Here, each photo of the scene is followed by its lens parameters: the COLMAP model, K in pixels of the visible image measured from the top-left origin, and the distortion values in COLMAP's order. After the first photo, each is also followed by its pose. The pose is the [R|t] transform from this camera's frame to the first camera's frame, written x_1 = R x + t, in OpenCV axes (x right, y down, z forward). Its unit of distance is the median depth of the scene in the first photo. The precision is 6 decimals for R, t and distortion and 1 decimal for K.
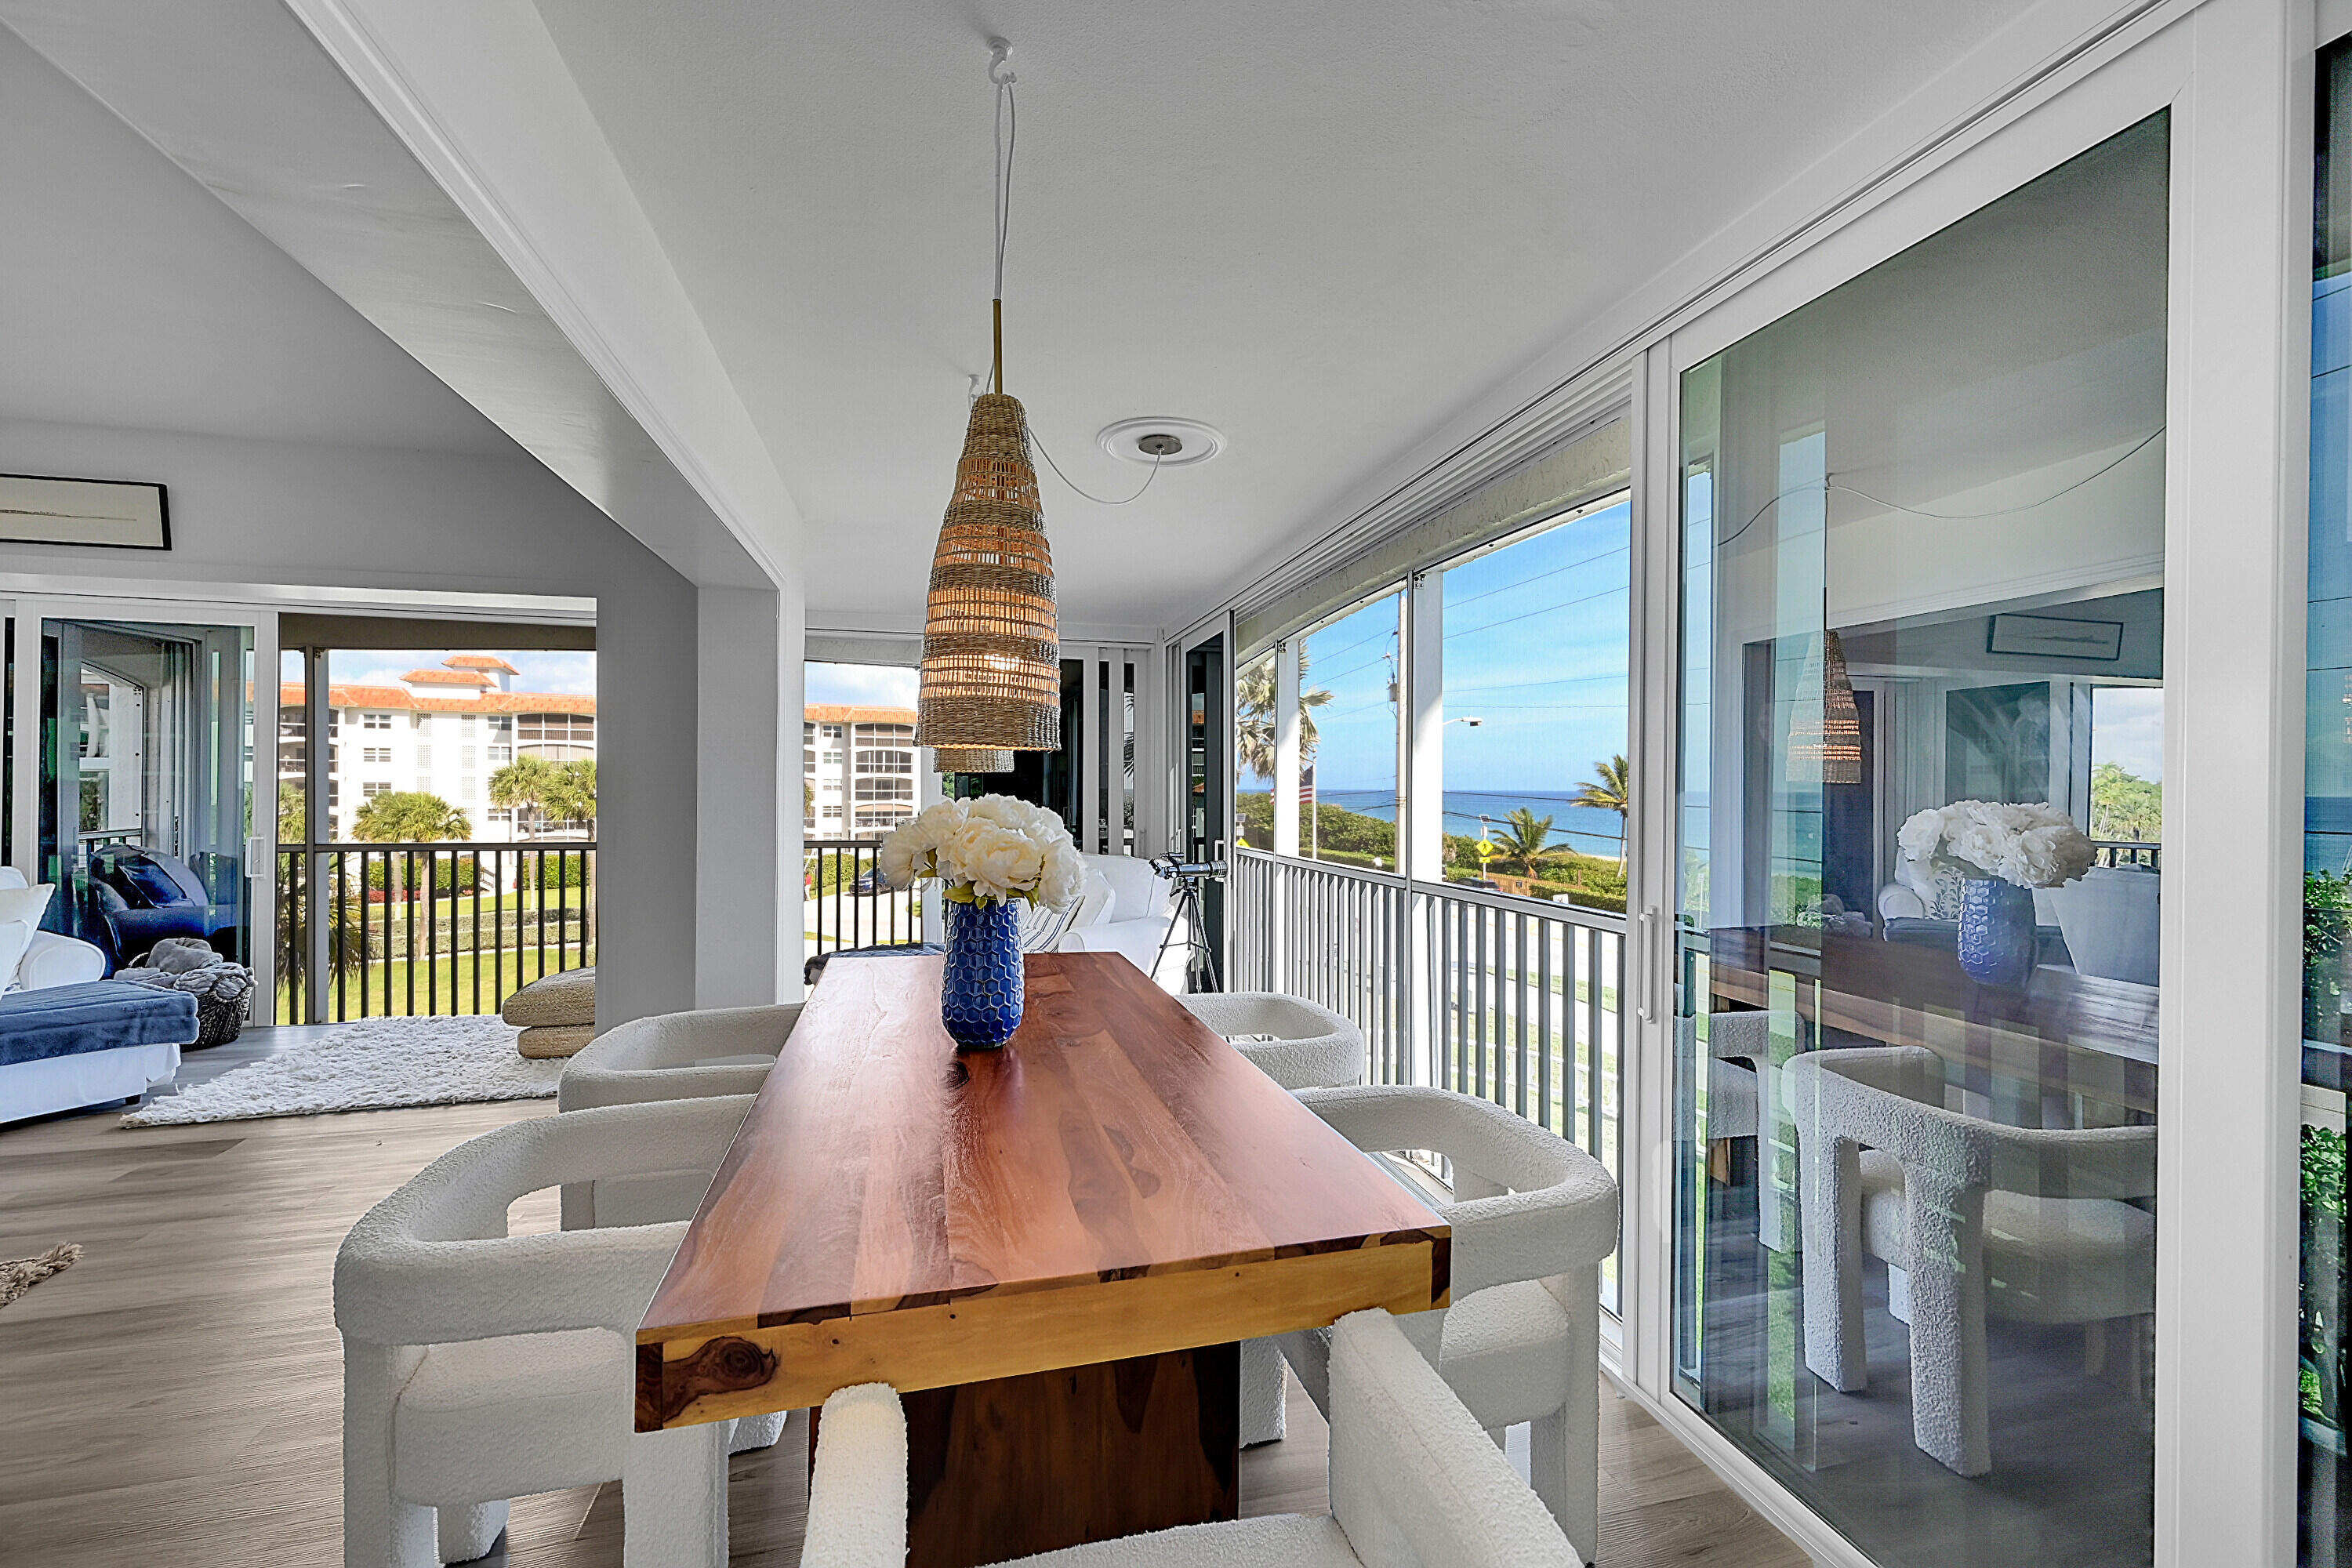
lens RADIAL K [[926.6, 0, 1176.0], [0, 926.6, 784.0], [0, 0, 1]] dist [-0.001751, 0.000116]
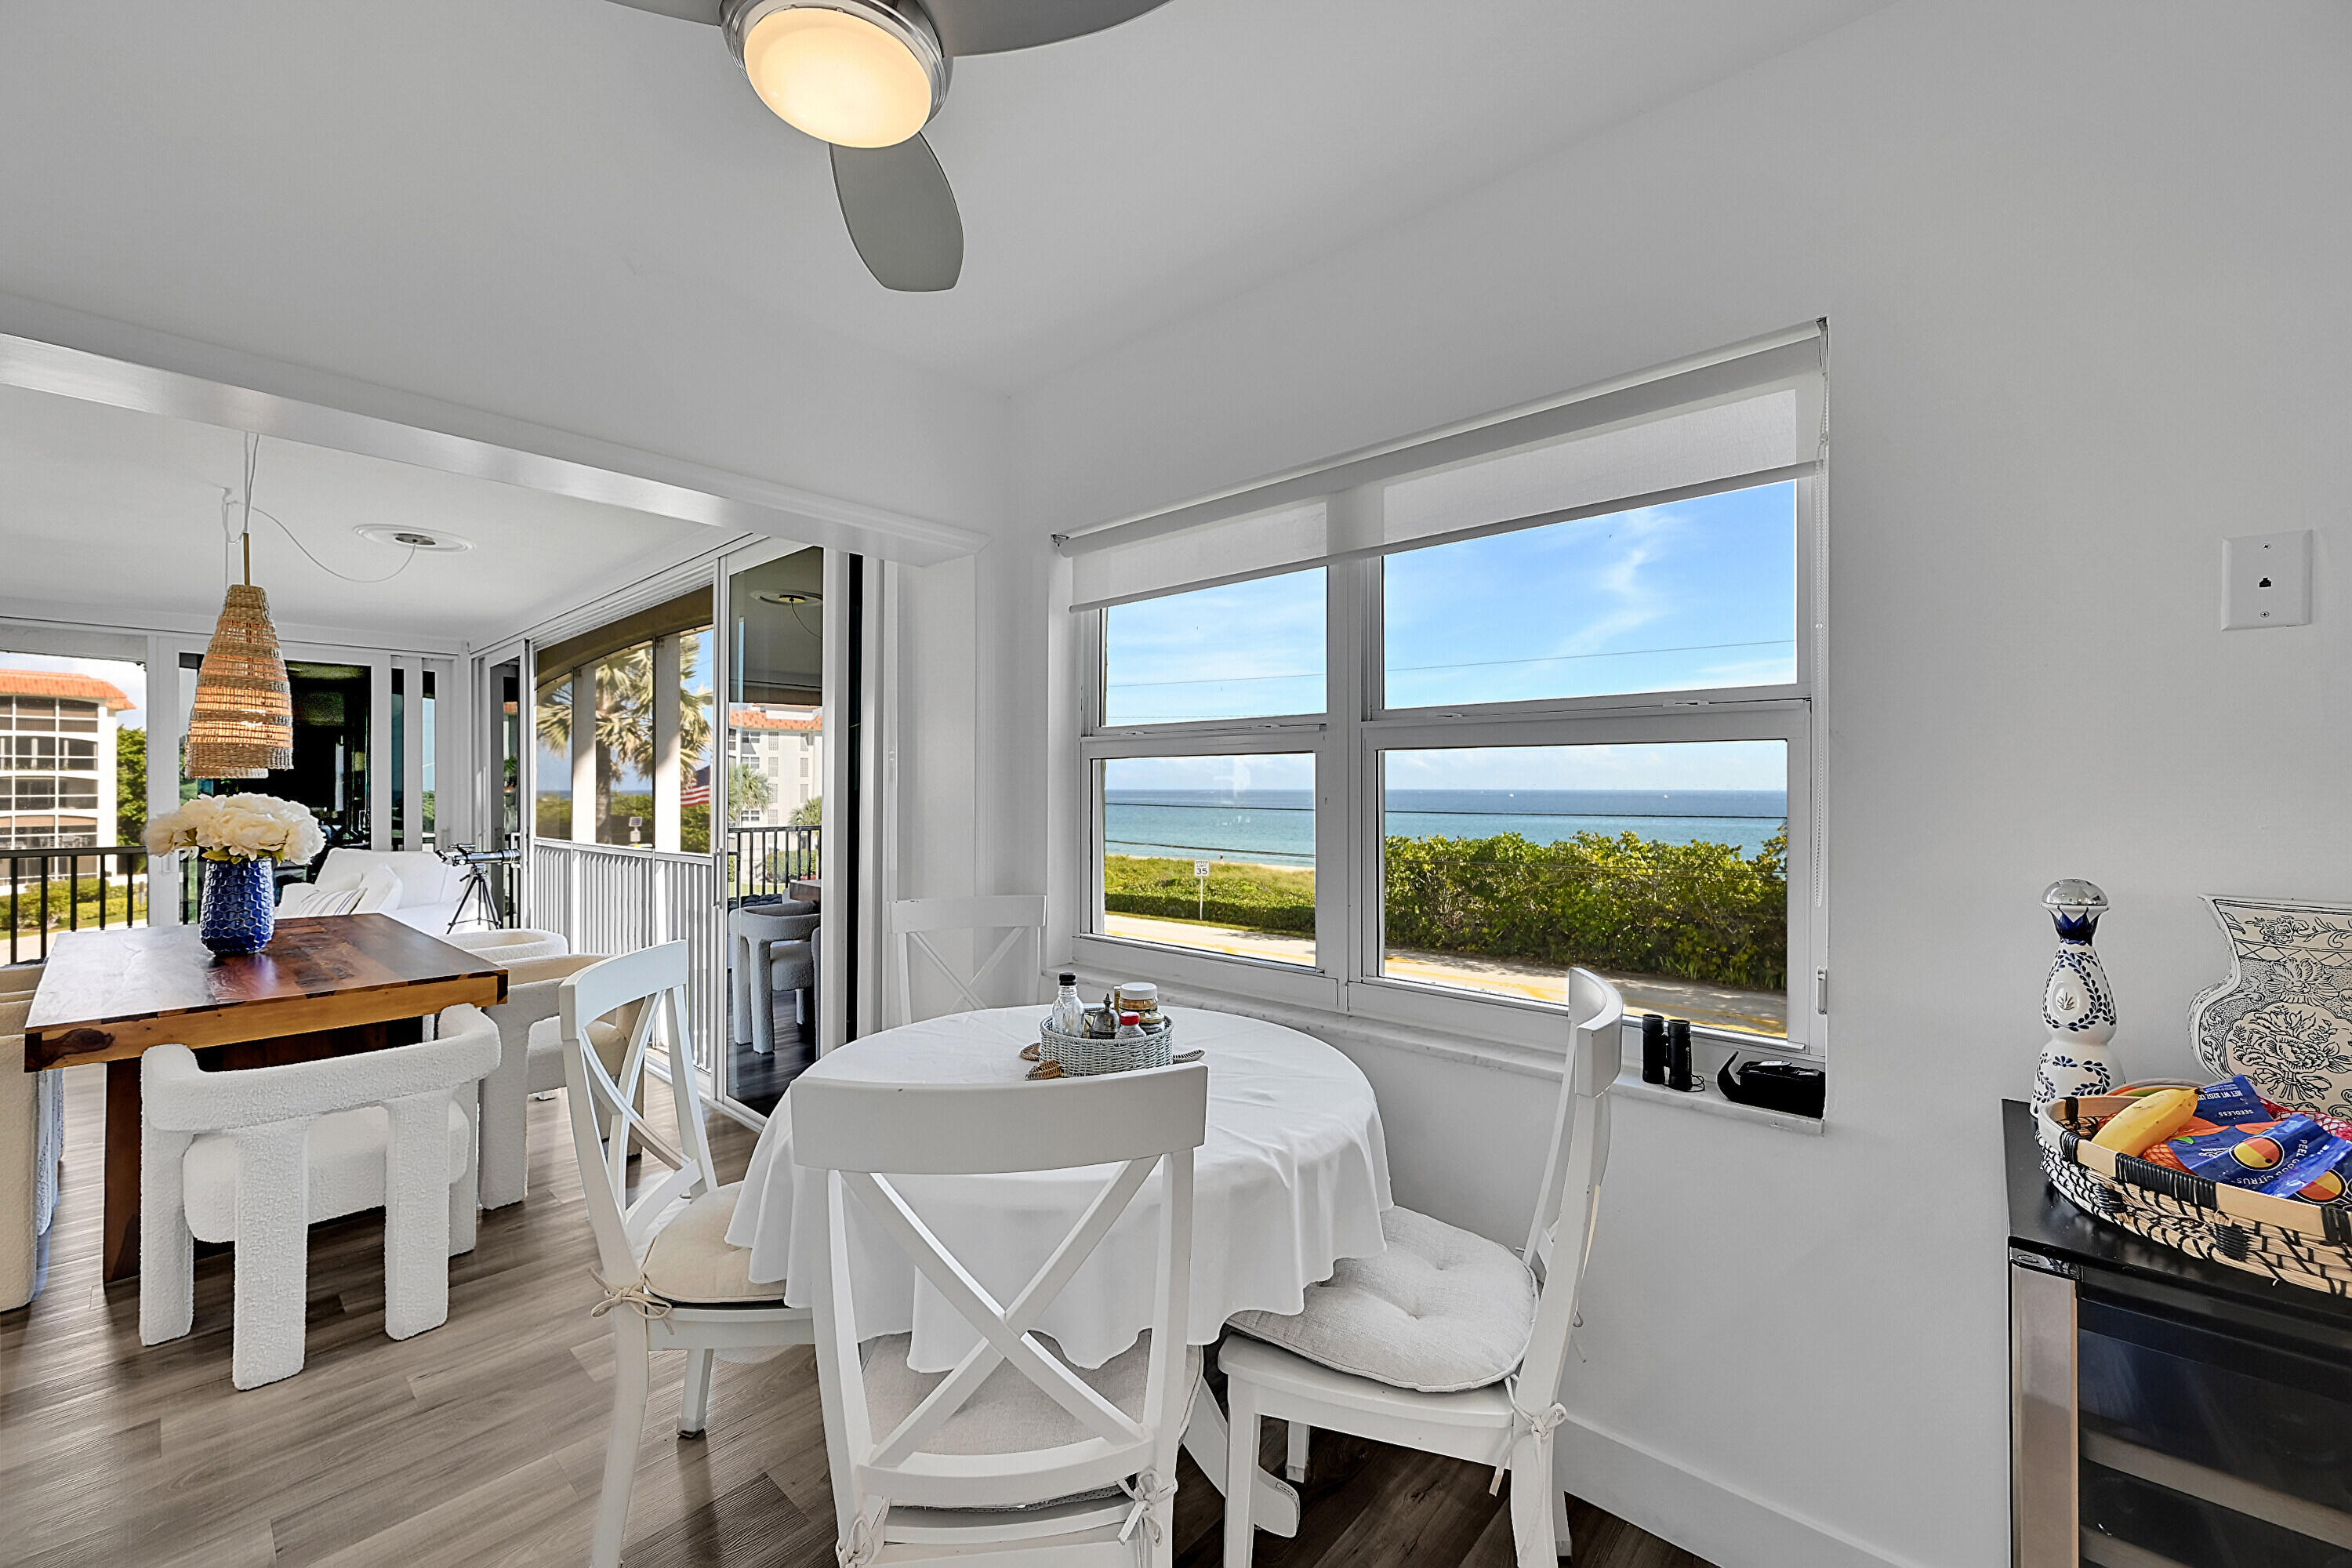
lens RADIAL K [[926.6, 0, 1176.0], [0, 926.6, 784.0], [0, 0, 1]] dist [-0.001751, 0.000116]
pose [[0.832611, -0.003321, 0.553849, 0.102100], [0.002954, 0.999994, 0.001556, -0.001025], [-0.553851, 0.000340, 0.832616, -0.487485]]
